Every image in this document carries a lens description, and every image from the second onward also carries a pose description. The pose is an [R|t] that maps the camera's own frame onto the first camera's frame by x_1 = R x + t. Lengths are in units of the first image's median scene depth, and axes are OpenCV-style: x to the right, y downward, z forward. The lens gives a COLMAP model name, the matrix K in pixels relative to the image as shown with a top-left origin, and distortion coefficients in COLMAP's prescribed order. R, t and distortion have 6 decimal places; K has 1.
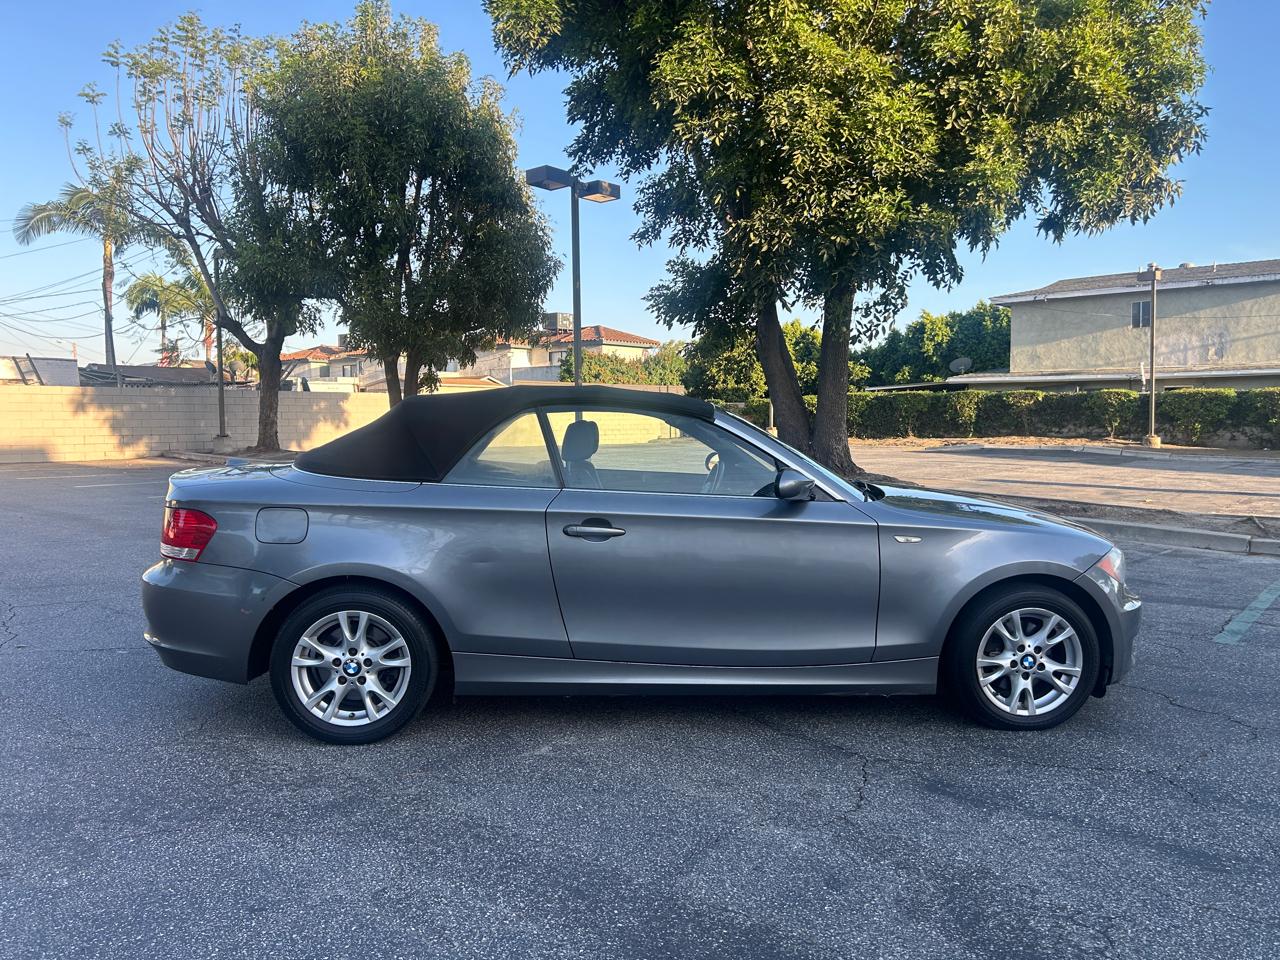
lens RADIAL K [[957.5, 0, 633.2], [0, 957.5, 473.4], [0, 0, 1]] dist [0.048304, -0.049432]
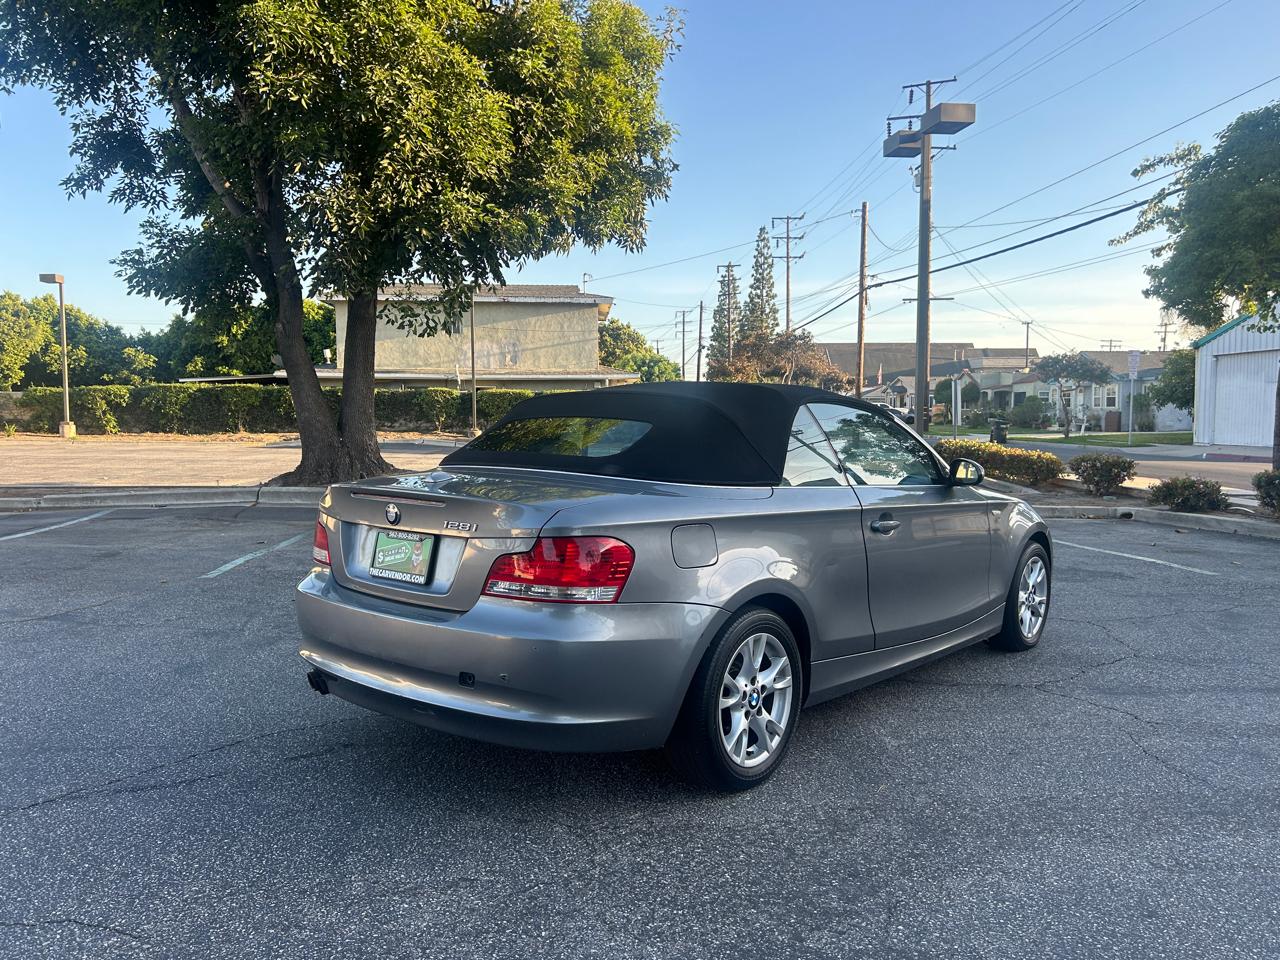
lens RADIAL K [[957.5, 0, 632.4], [0, 957.5, 472.4], [0, 0, 1]] dist [0.048304, -0.049432]
pose [[0.717358, -0.038667, 0.695631, -0.148279], [0.035185, 0.999195, 0.019258, -0.004146], [-0.695816, 0.010661, 0.718141, 0.066891]]
